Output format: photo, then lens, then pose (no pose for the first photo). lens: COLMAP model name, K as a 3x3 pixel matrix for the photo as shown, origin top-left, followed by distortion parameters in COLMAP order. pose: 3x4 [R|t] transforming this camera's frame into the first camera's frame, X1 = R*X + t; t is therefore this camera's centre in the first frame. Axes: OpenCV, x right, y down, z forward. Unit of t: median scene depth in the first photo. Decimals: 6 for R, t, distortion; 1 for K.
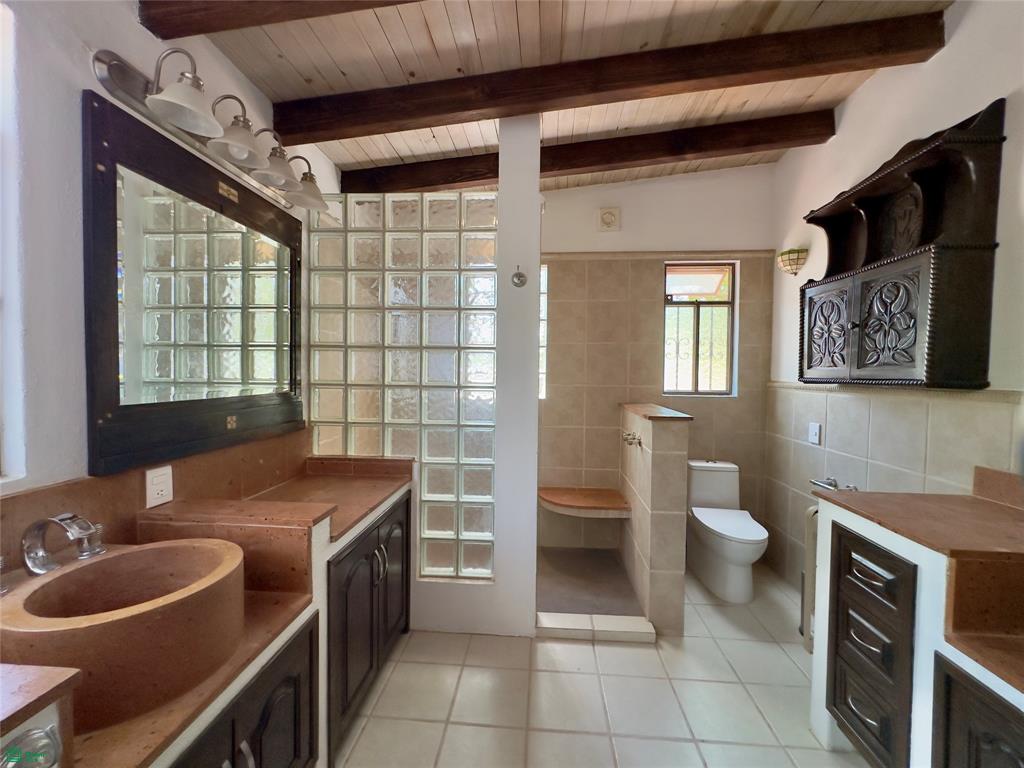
lens RADIAL K [[410.5, 0, 512.0], [0, 410.5, 384.0], [0, 0, 1]] dist [-0.003890, 0.000726]
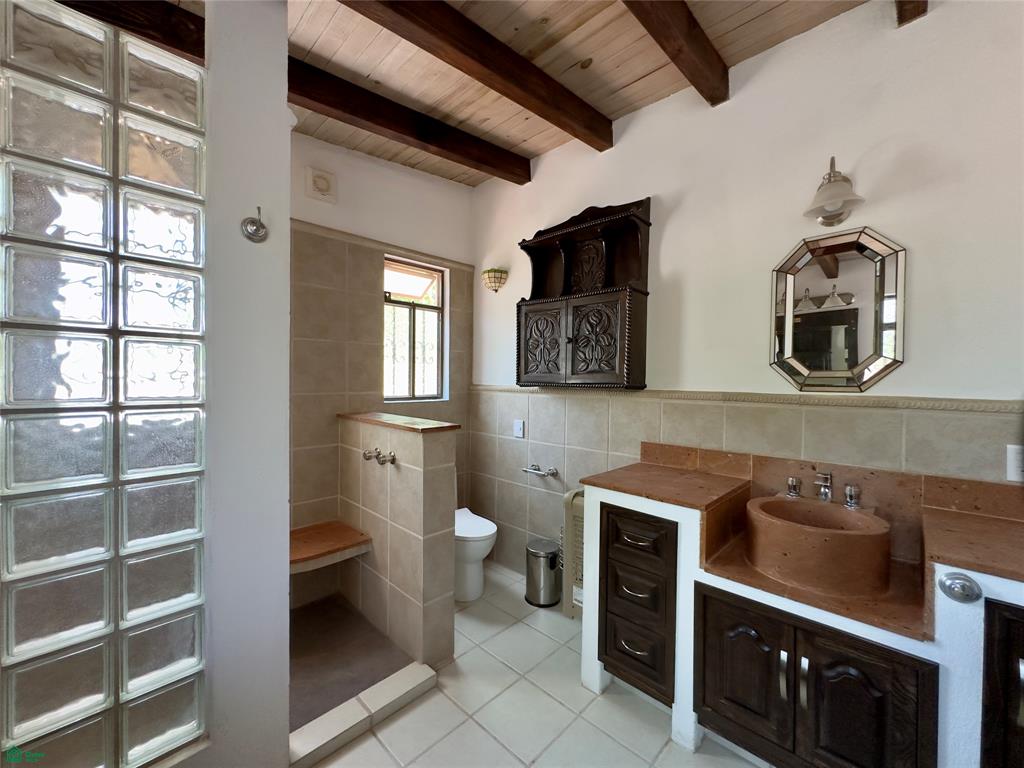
lens RADIAL K [[410.5, 0, 512.0], [0, 410.5, 384.0], [0, 0, 1]] dist [-0.003890, 0.000726]
pose [[0.635243, -0.015550, 0.772156, -0.202073], [0.019138, 0.999807, 0.004390, -0.014965], [-0.772076, 0.011989, 0.635418, 0.284434]]
